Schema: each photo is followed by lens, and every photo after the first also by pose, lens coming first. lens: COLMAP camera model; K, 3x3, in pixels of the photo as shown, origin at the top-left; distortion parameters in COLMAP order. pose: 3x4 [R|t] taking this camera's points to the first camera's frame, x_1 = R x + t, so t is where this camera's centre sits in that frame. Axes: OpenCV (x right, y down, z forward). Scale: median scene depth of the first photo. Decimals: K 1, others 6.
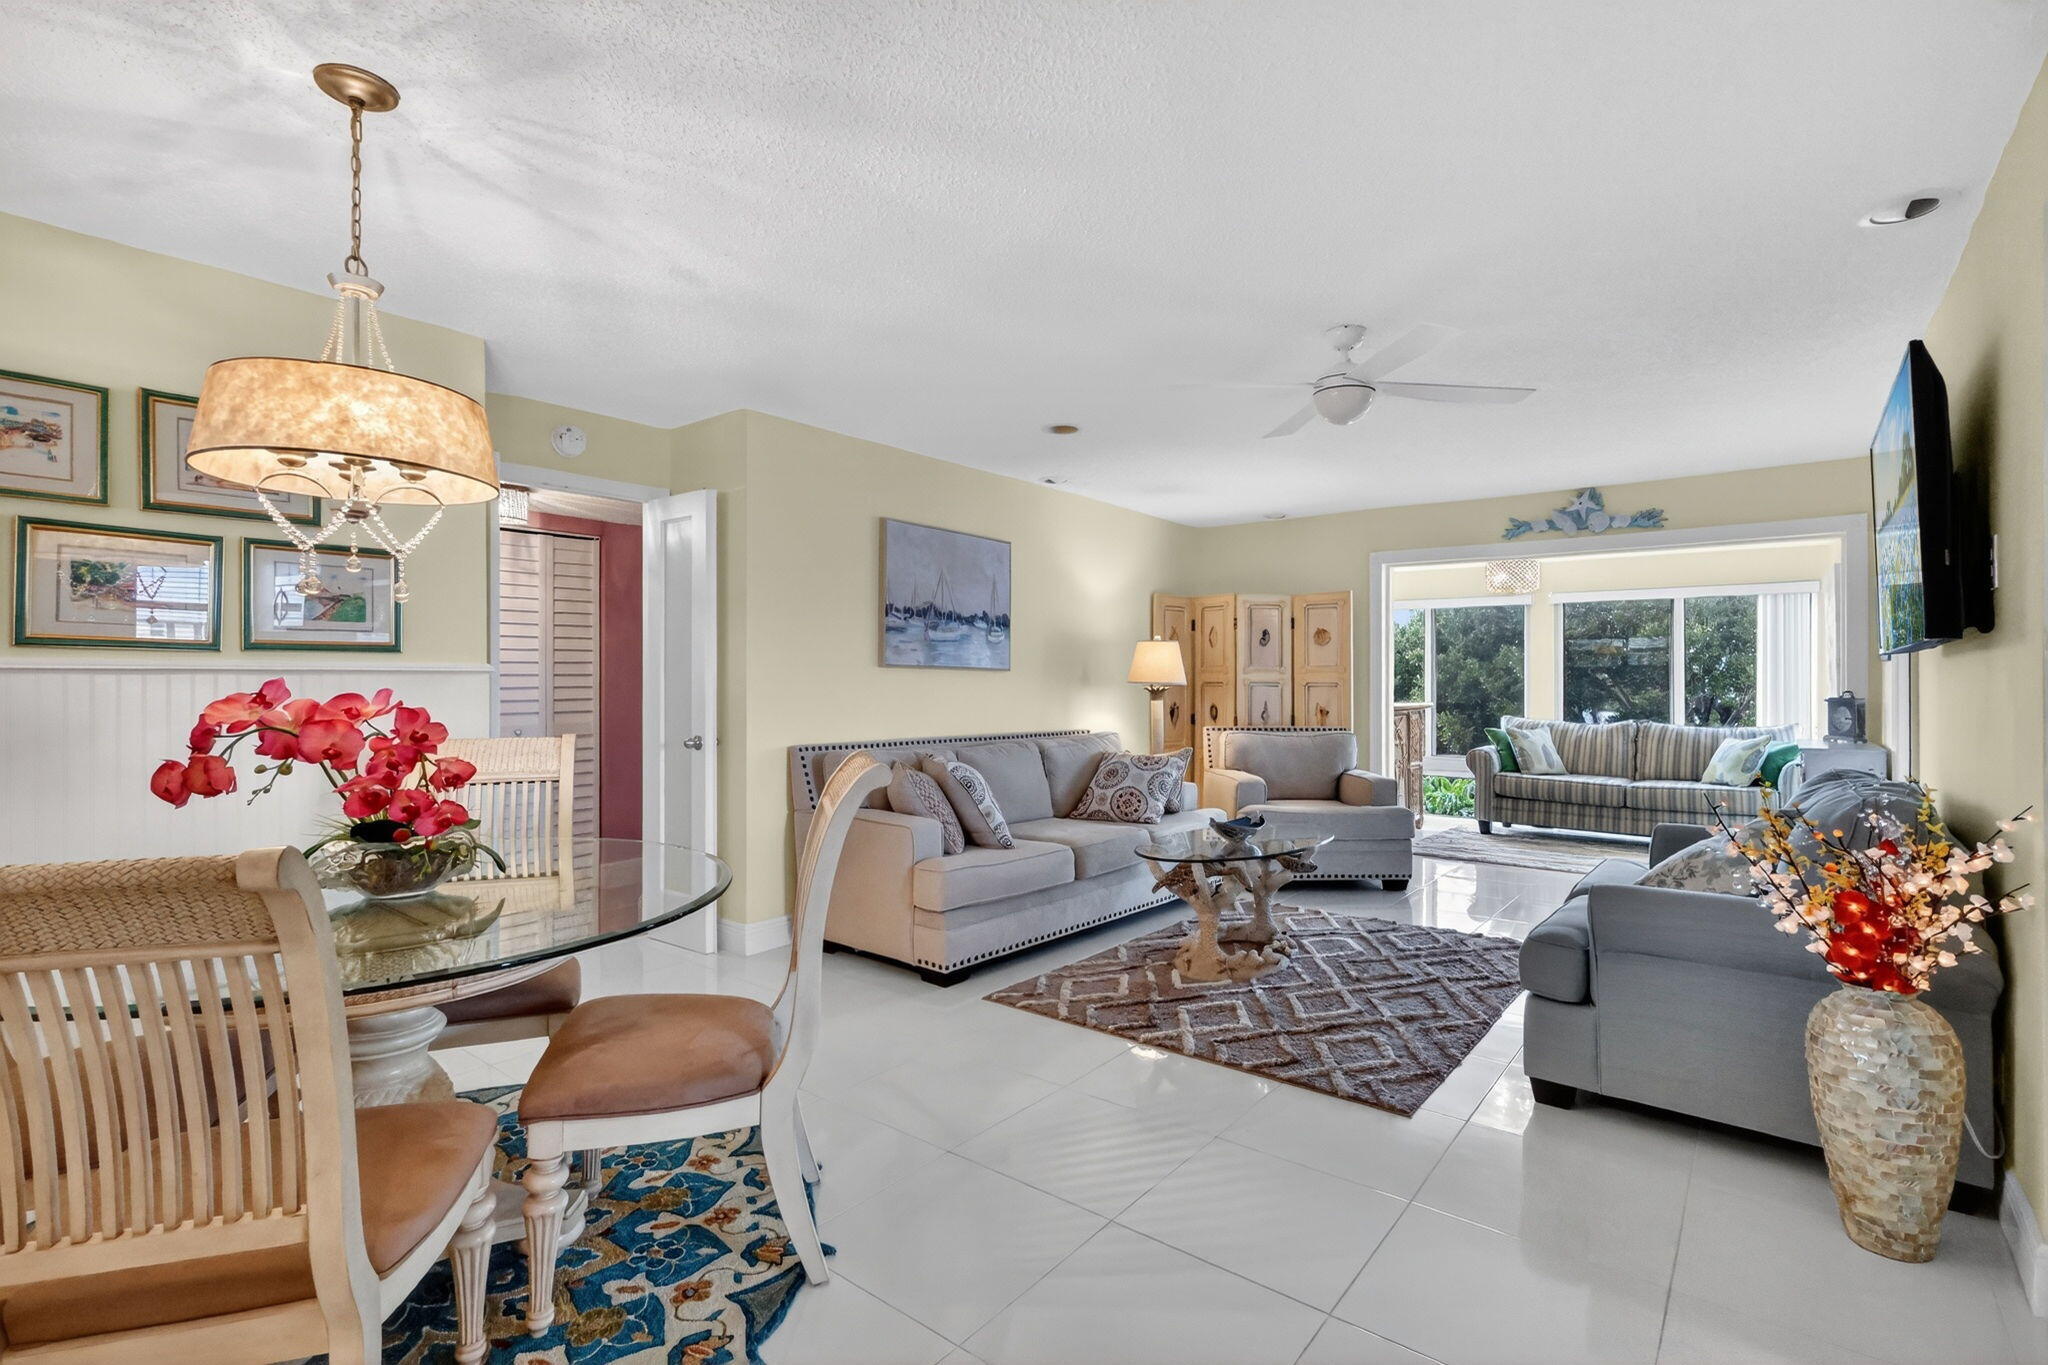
lens RADIAL K [[952.7, 0, 1031.6], [0, 952.7, 672.3], [0, 0, 1]] dist [0.012036, -0.000658]
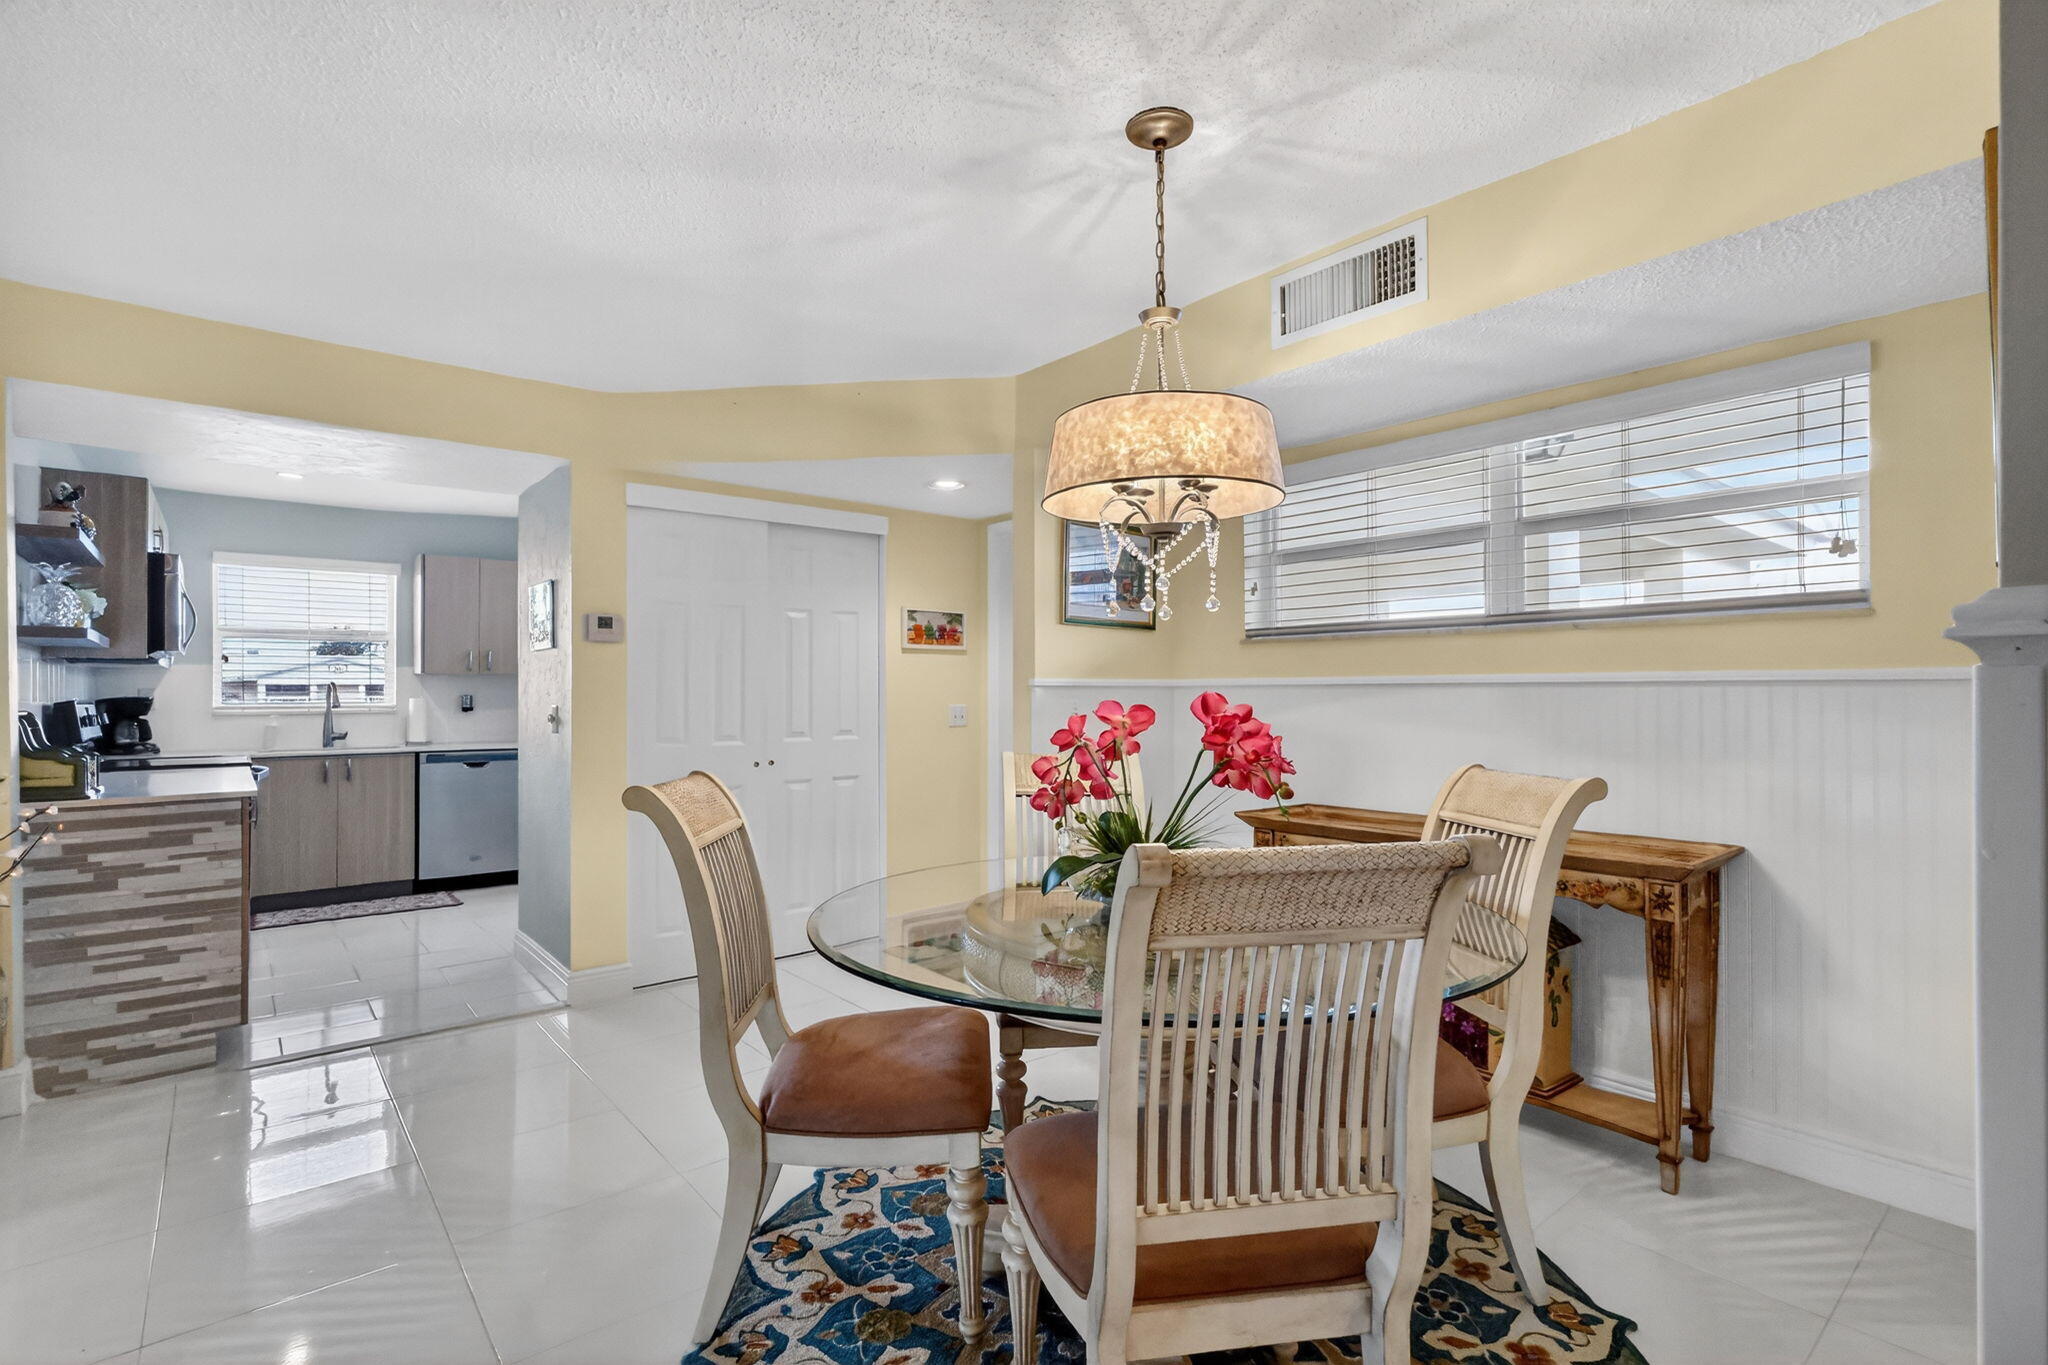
lens RADIAL K [[952.7, 0, 1011.2], [0, 952.7, 690.6], [0, 0, 1]] dist [0.012036, -0.000658]
pose [[-0.976161, -0.003183, 0.217025, -0.746985], [-0.004553, 0.999973, -0.005813, 0.014488], [-0.217001, -0.006662, -0.976149, 1.997878]]
